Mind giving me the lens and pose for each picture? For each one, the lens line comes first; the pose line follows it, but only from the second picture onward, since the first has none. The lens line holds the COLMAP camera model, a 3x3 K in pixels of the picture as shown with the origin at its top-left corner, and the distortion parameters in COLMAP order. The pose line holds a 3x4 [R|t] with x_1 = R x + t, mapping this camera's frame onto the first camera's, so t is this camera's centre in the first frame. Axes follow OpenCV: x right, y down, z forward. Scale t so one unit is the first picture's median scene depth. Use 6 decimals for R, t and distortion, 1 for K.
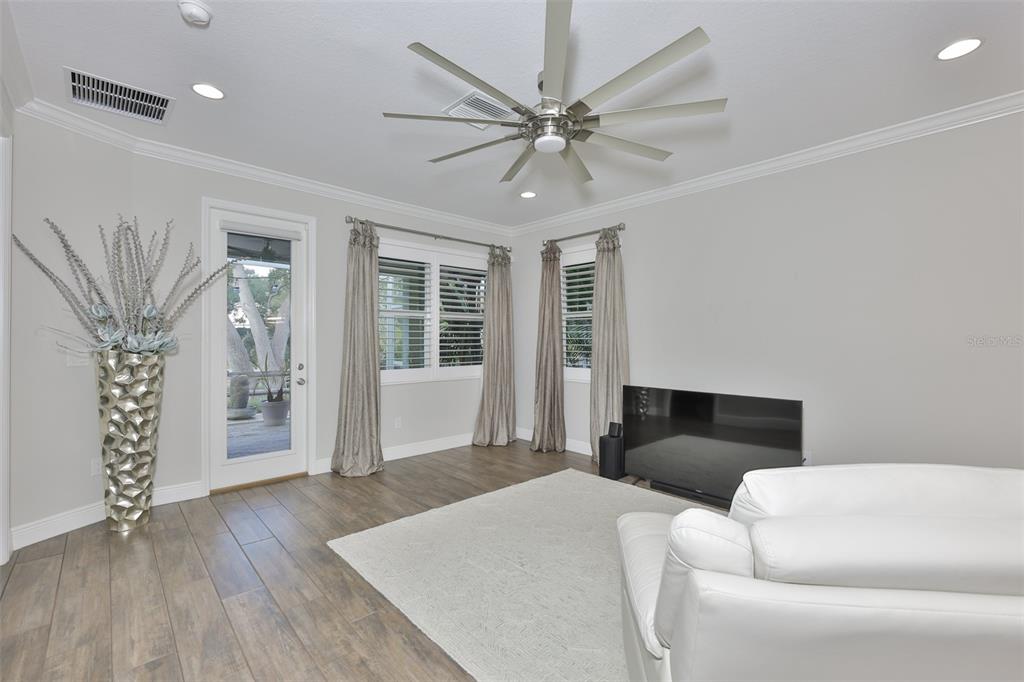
lens RADIAL K [[448.6, 0, 512.0], [0, 448.6, 341.0], [0, 0, 1]] dist [-0.000041, 0.000091]
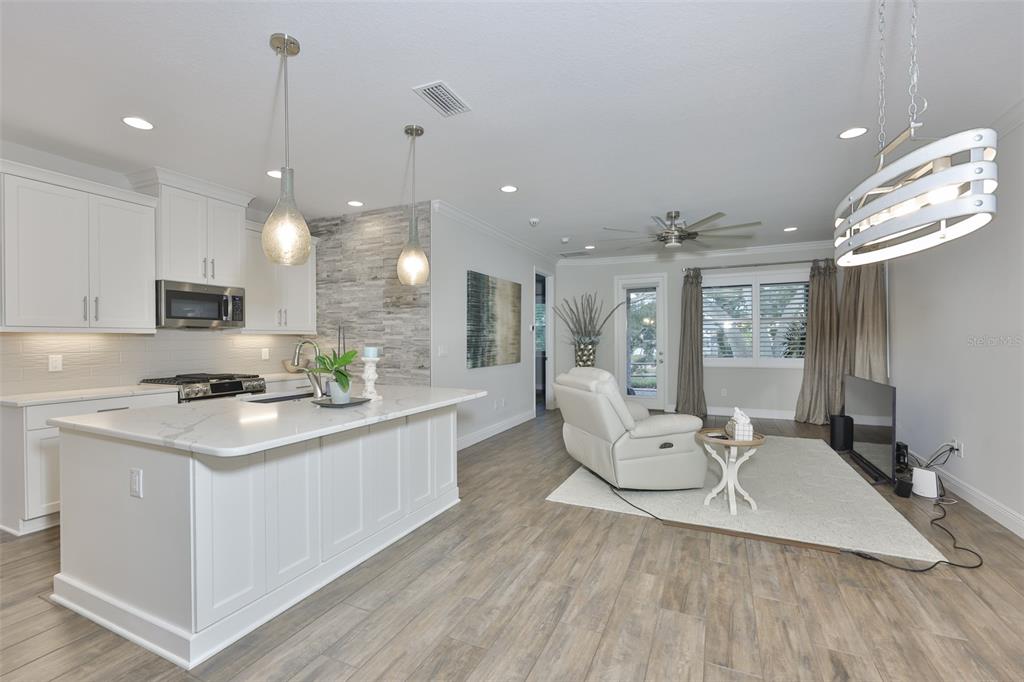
lens RADIAL K [[430.1, 0, 507.0], [0, 430.1, 339.6], [0, 0, 1]] dist [-0.000670, 0.000189]
pose [[0.382997, 0.000377, -0.923750, 1.247803], [0.005251, 0.999983, 0.002585, -0.010038], [0.923735, -0.005841, 0.382988, -0.378184]]
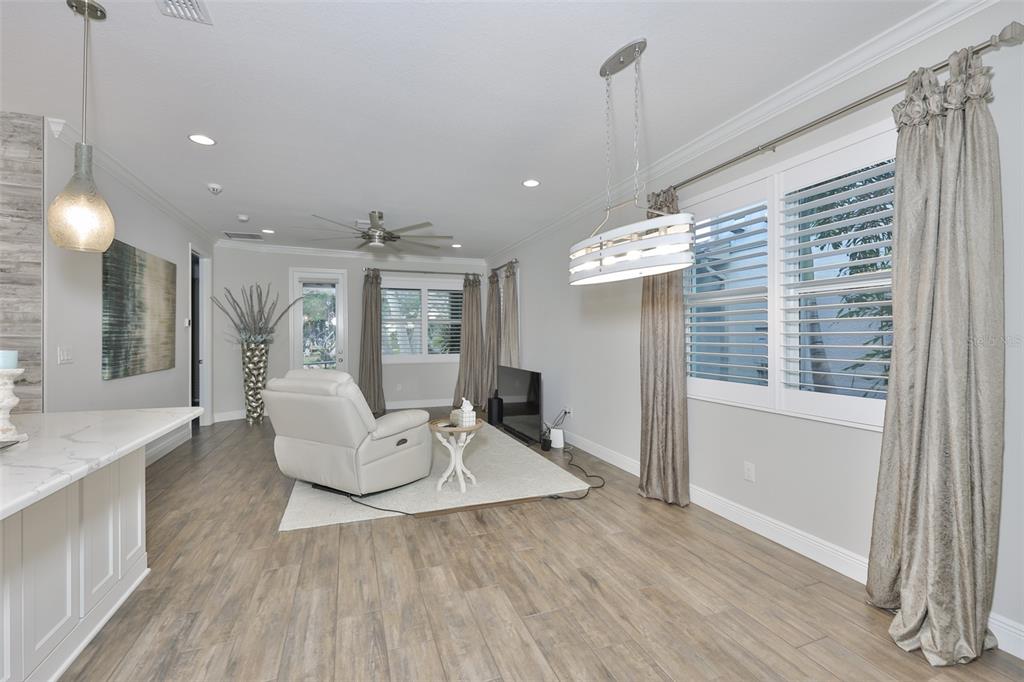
lens RADIAL K [[439.2, 0, 492.3], [0, 439.2, 335.1], [0, 0, 1]] dist [-0.001255, 0.000061]
pose [[0.923061, 0.000177, -0.384654, 1.046802], [-0.000910, 0.999998, -0.001723, -0.011296], [0.384653, 0.001941, 0.923059, -0.550977]]
